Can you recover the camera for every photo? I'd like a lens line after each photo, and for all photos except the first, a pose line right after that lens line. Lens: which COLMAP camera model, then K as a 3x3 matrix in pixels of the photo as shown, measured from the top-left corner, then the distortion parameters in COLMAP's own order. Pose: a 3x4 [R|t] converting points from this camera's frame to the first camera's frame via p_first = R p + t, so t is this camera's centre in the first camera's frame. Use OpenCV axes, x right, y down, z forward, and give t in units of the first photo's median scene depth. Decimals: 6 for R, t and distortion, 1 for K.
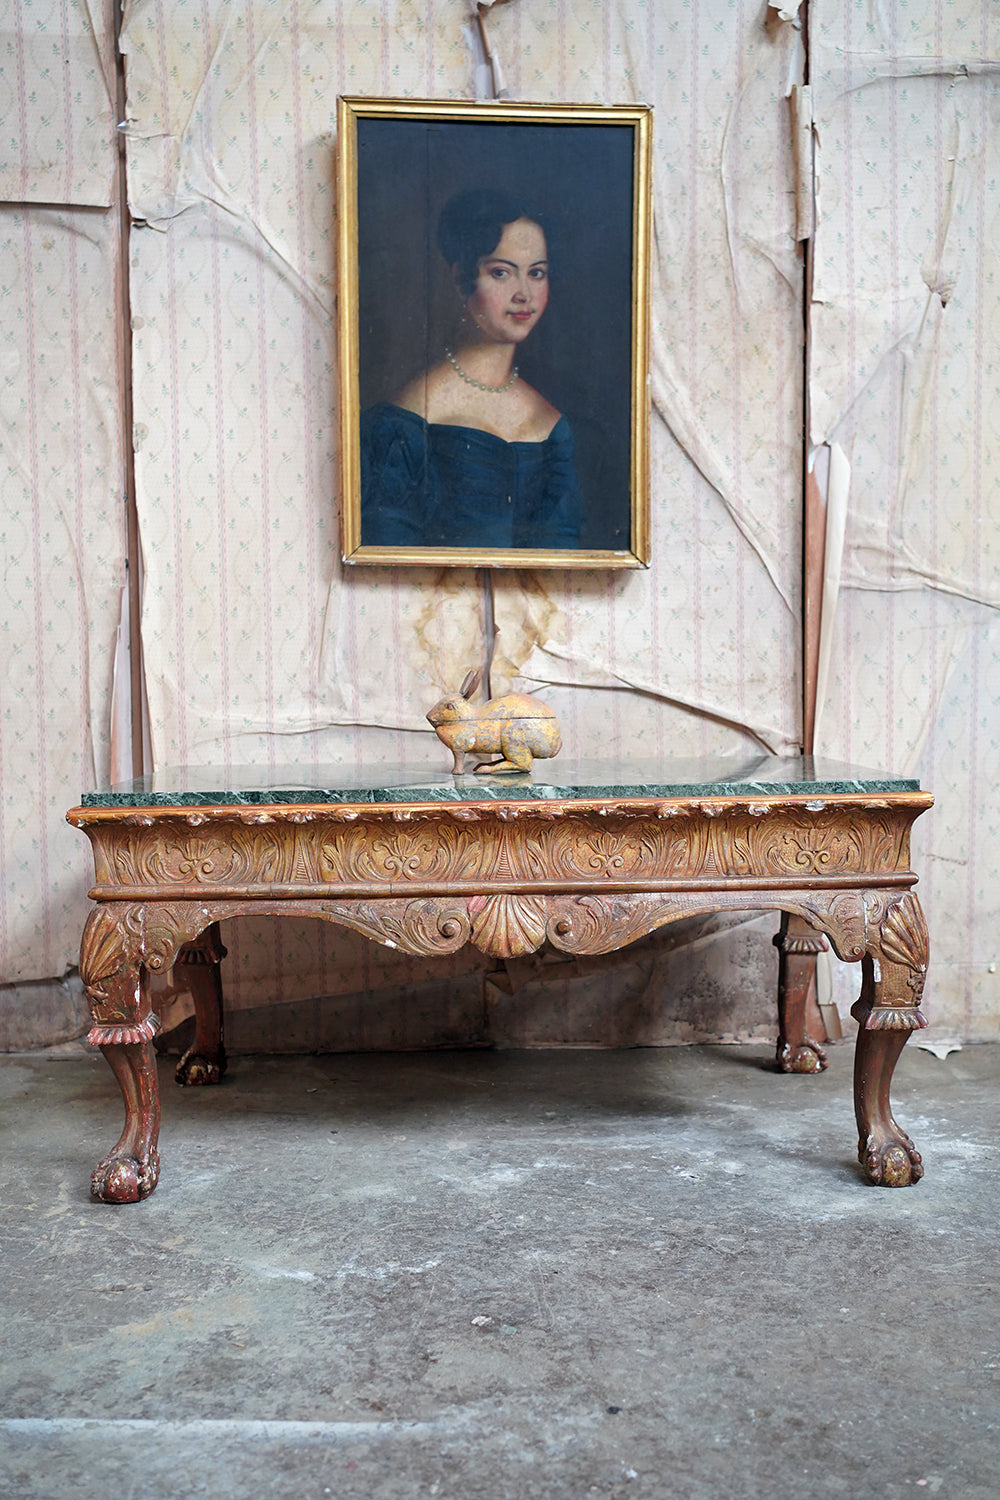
lens RADIAL K [[1519.2, 0, 505.8], [0, 1519.2, 747.3], [0, 0, 1]] dist [-0.033518, 0.172350]
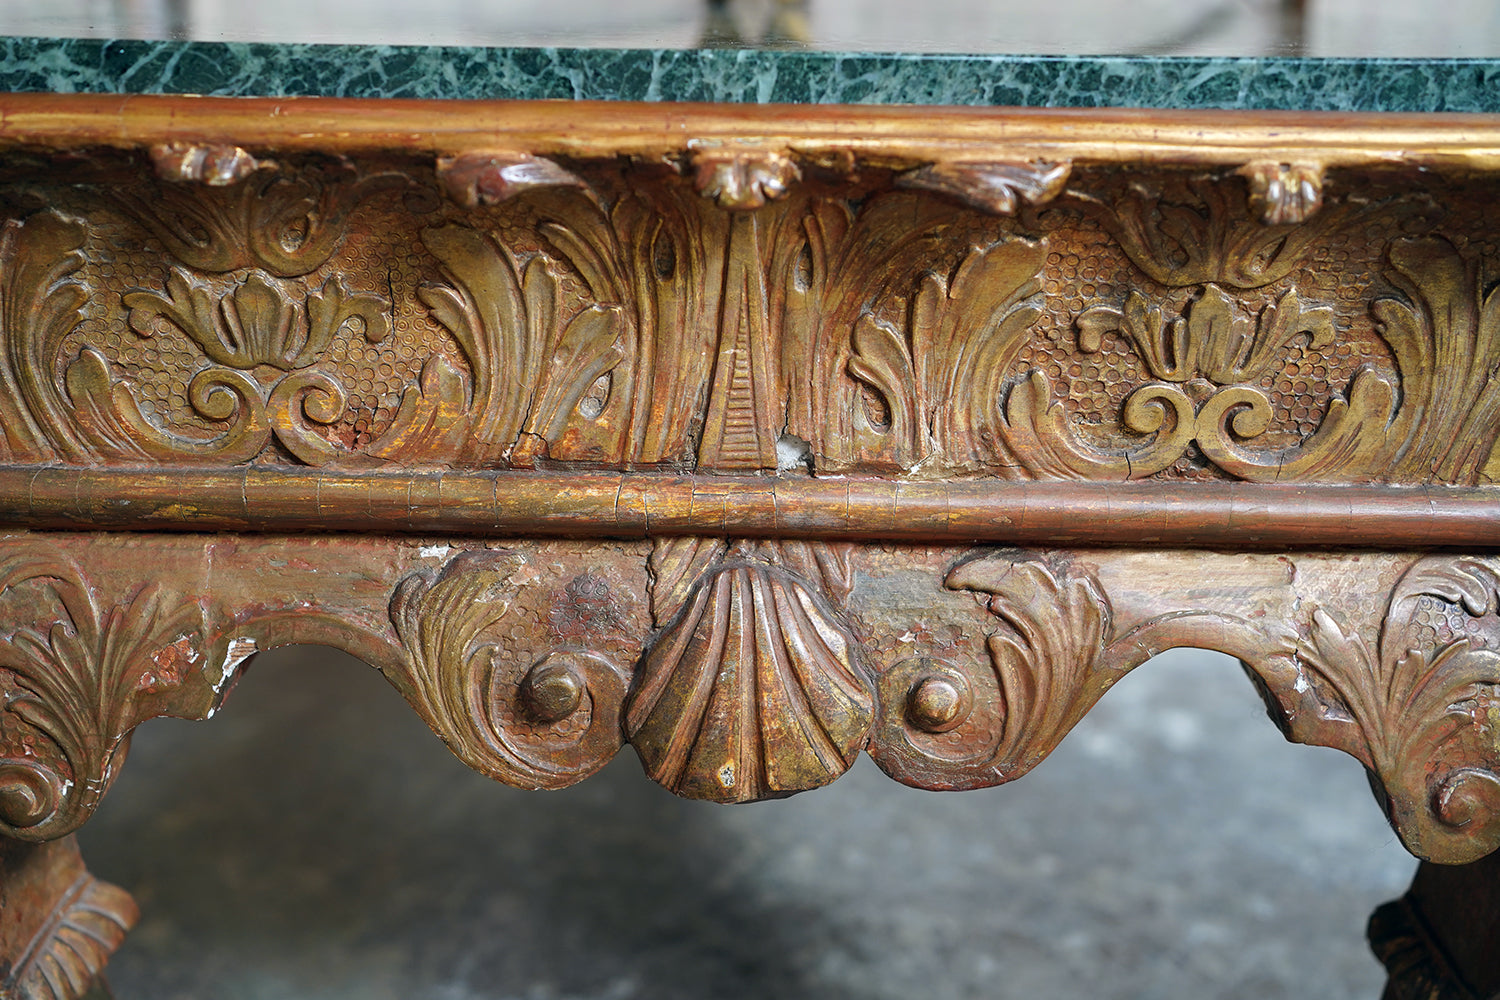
lens RADIAL K [[1519.2, 0, 752.2], [0, 1519.2, 491.1], [0, 0, 1]] dist [-0.033518, 0.172350]
pose [[0.999647, 0.018772, -0.018823, 0.000277], [-0.012869, 0.961289, 0.275241, 0.046844], [0.023261, -0.274901, 0.961191, 0.557017]]
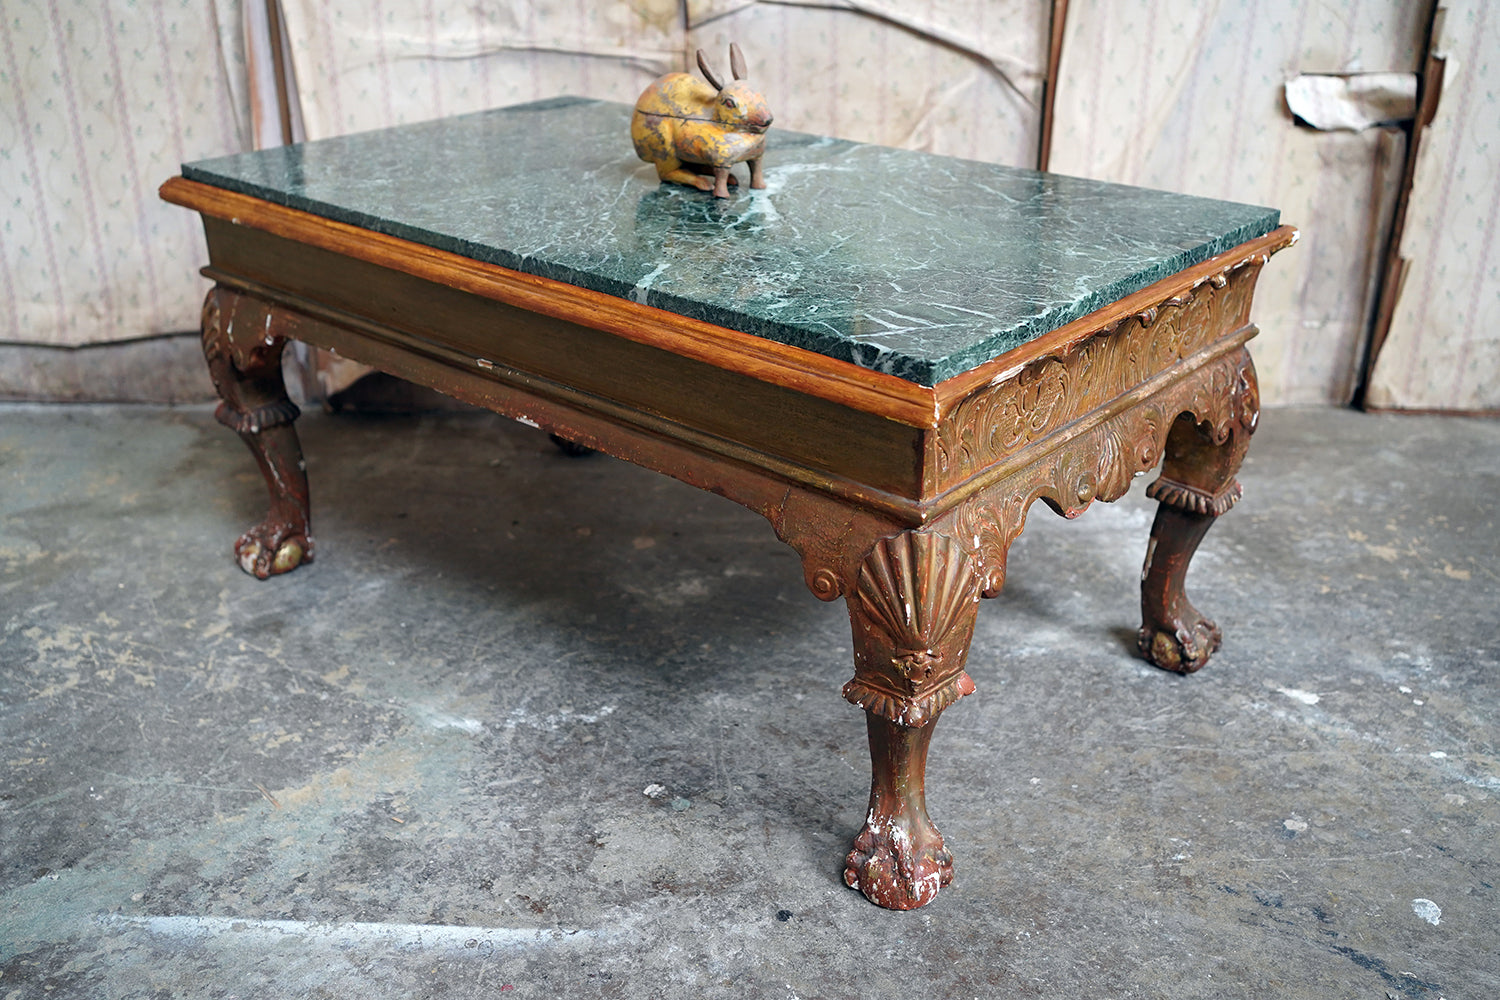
lens RADIAL K [[1517.3, 0, 751.9], [0, 1517.3, 494.3], [0, 0, 1]] dist [-0.031513, 0.172806]
pose [[0.999891, 0.010366, 0.010544, 0.029645], [-0.013369, 0.938463, 0.345121, -0.112196], [-0.006317, -0.345224, 0.938499, 0.151302]]
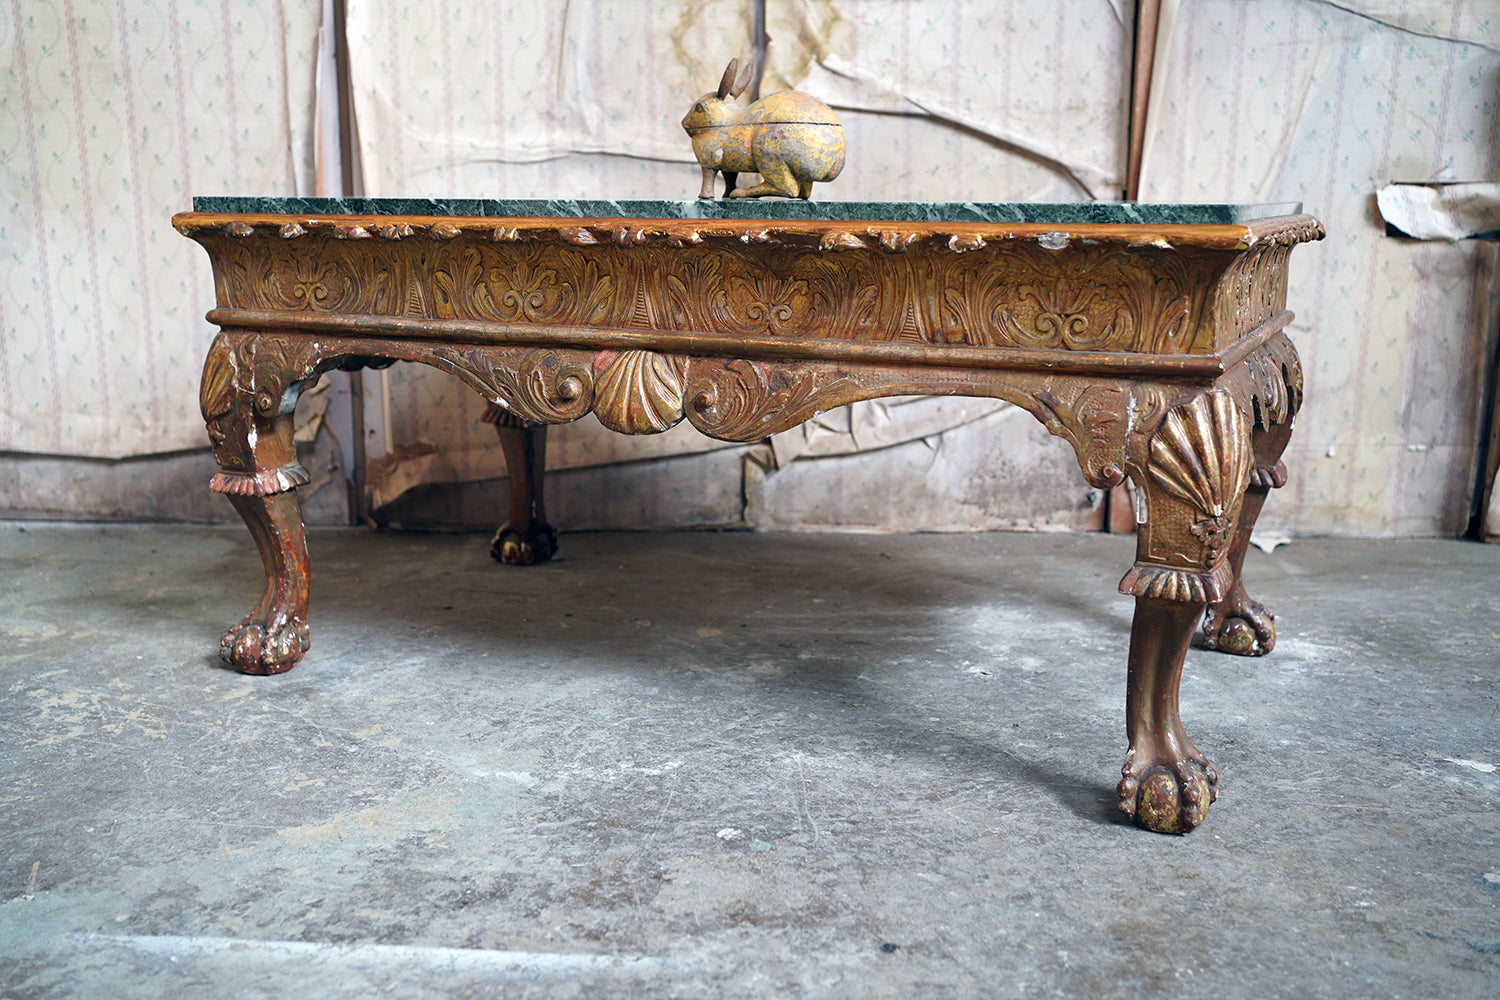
lens RADIAL K [[1517.9, 0, 743.8], [0, 1517.9, 488.0], [0, 0, 1]] dist [-0.031223, 0.167320]
pose [[0.999552, 0.020268, -0.022036, 0.005723], [-0.016757, 0.988661, 0.149225, 0.063263], [0.024810, -0.148789, 0.988558, 0.194633]]
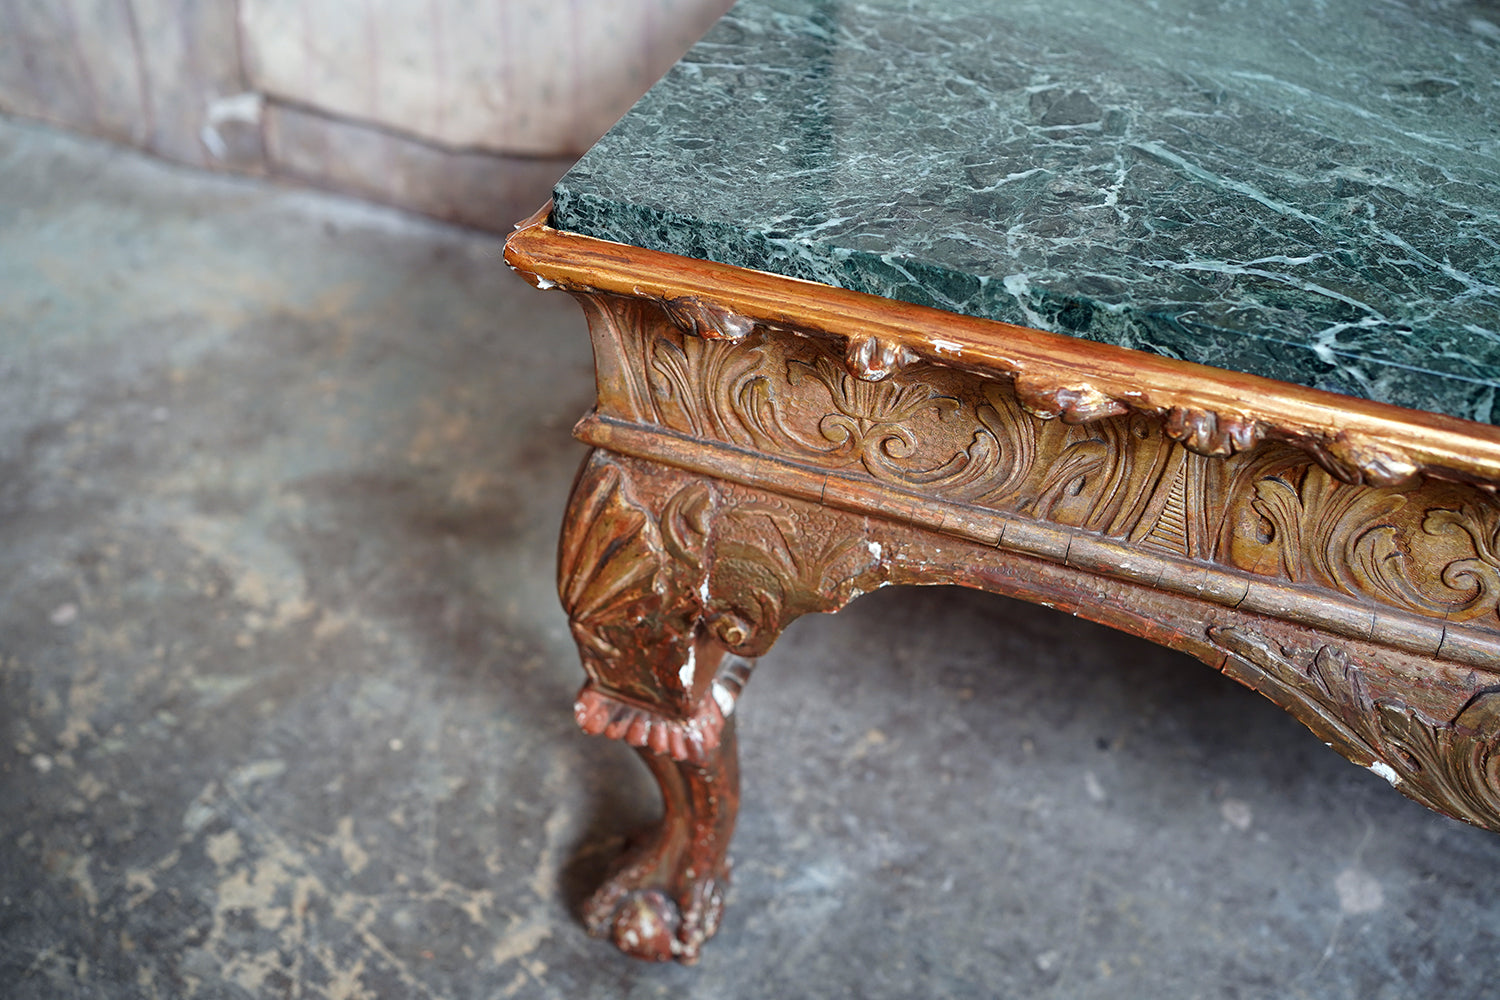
lens RADIAL K [[1517.5, 0, 754.6], [0, 1517.5, 498.8], [0, 0, 1]] dist [-0.034998, 0.182493]
pose [[0.936916, 0.258243, -0.235581, -0.154777], [-0.071543, 0.801348, 0.593905, -0.120030], [0.342154, -0.539585, 0.769271, 0.777535]]
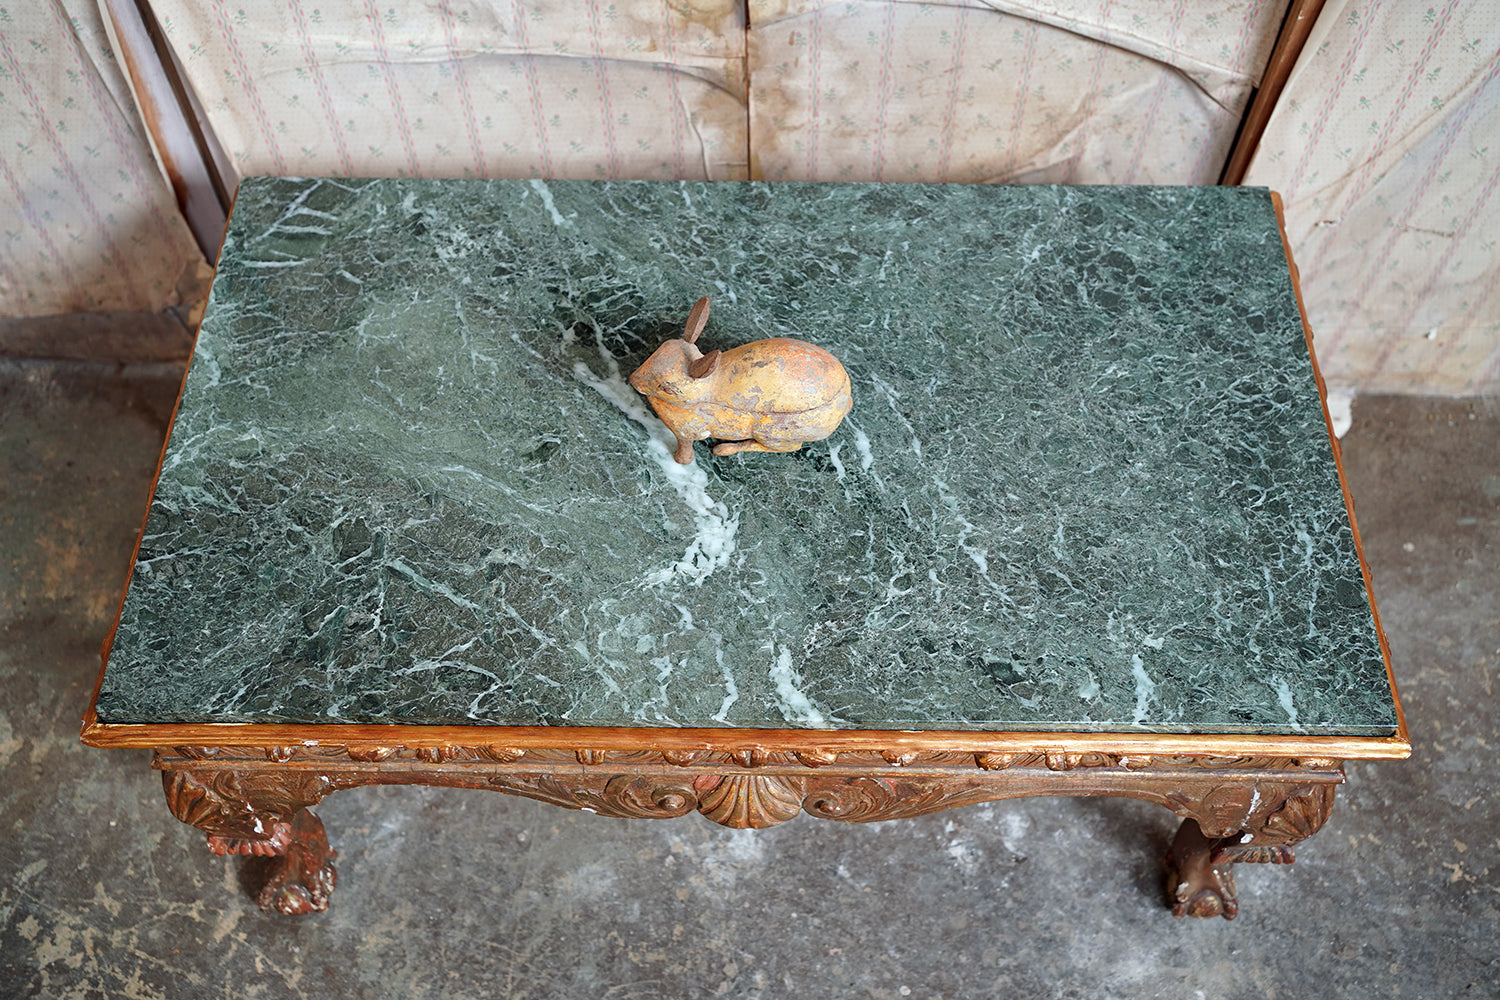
lens RADIAL K [[1517.5, 0, 754.6], [0, 1517.5, 498.8], [0, 0, 1]] dist [-0.034998, 0.182493]
pose [[0.999375, 0.035281, -0.002128, -0.000035], [-0.018970, 0.586186, 0.809955, -0.590184], [0.029823, -0.809408, 0.586489, 0.749164]]
